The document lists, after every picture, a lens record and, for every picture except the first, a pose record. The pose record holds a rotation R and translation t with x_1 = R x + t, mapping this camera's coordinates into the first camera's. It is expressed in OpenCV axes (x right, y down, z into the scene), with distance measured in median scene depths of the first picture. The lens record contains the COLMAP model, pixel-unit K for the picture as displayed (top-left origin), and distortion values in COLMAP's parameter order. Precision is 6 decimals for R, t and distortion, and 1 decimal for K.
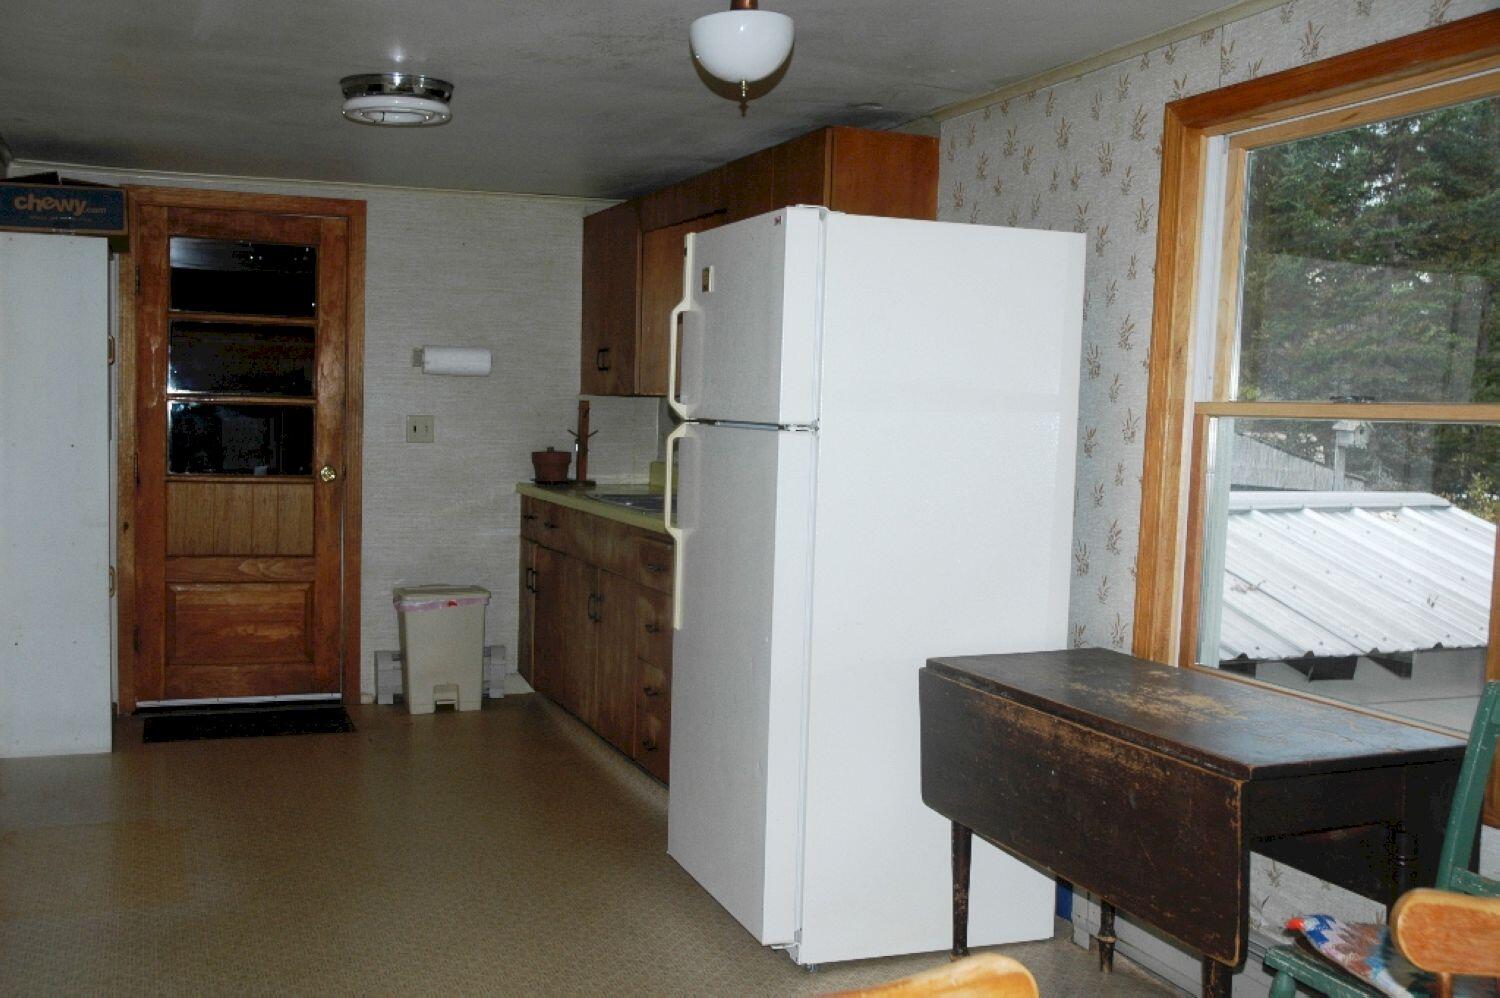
lens RADIAL K [[1536.4, 0, 757.2], [0, 1536.4, 510.5], [0, 0, 1]] dist [0.005903, 0.000000]
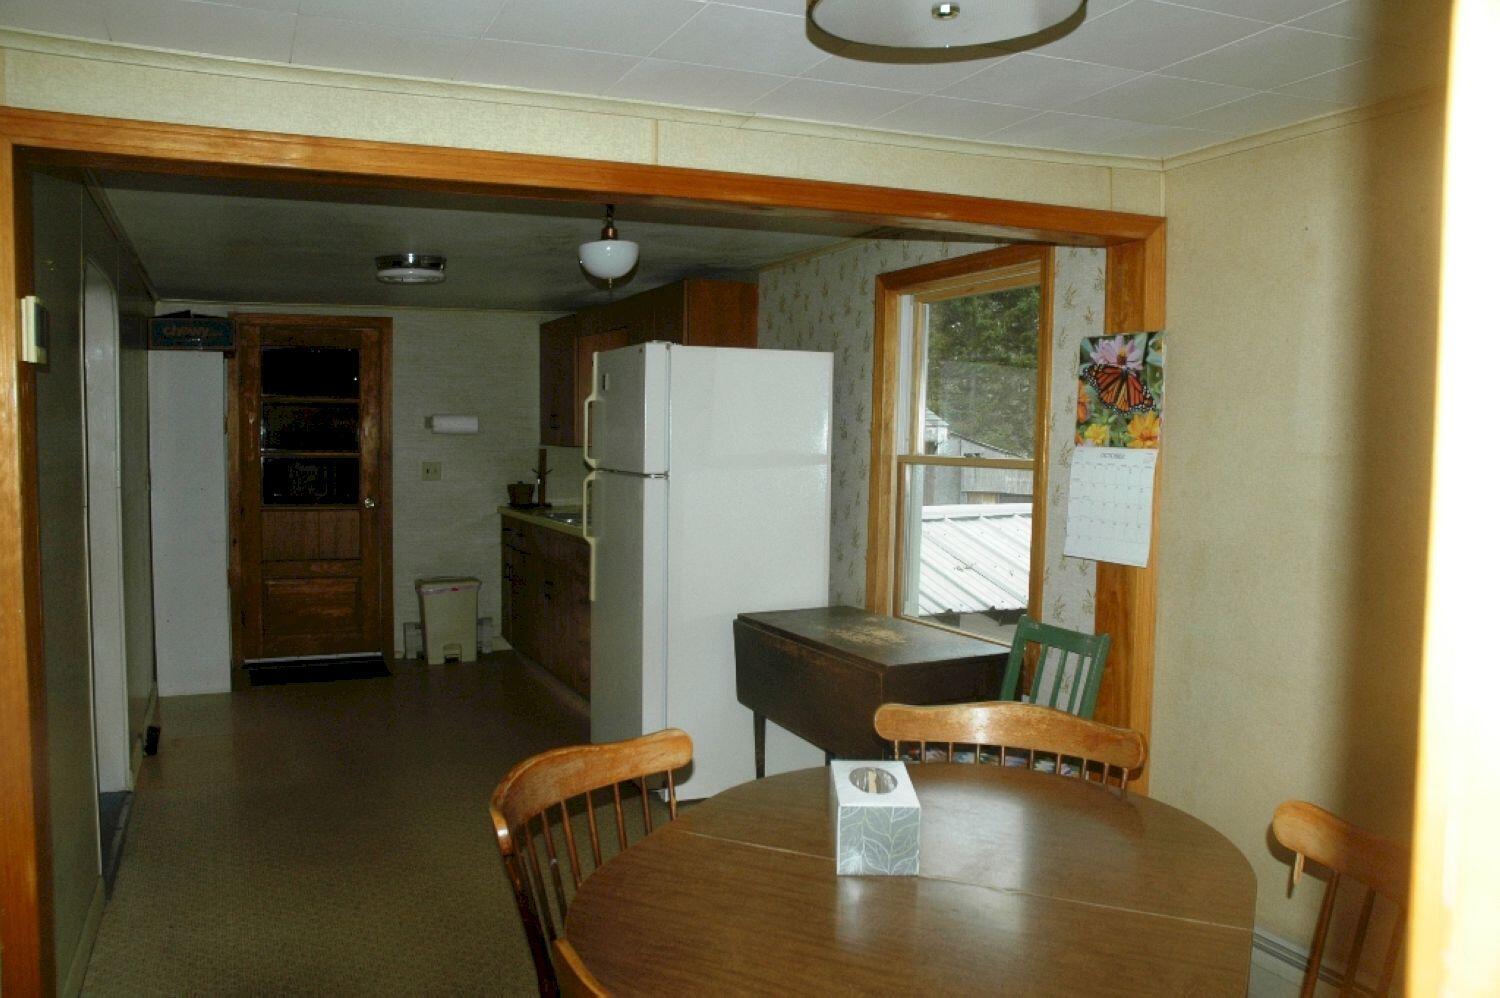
lens RADIAL K [[1256.1, 0, 744.1], [0, 1256.1, 509.0], [0, 0, 1]] dist [-0.063811, 0.008675]
pose [[0.999543, -0.020100, 0.022582, 0.068602], [0.020183, 0.999790, -0.003449, -0.008762], [-0.022508, 0.003903, 0.999739, -0.266465]]
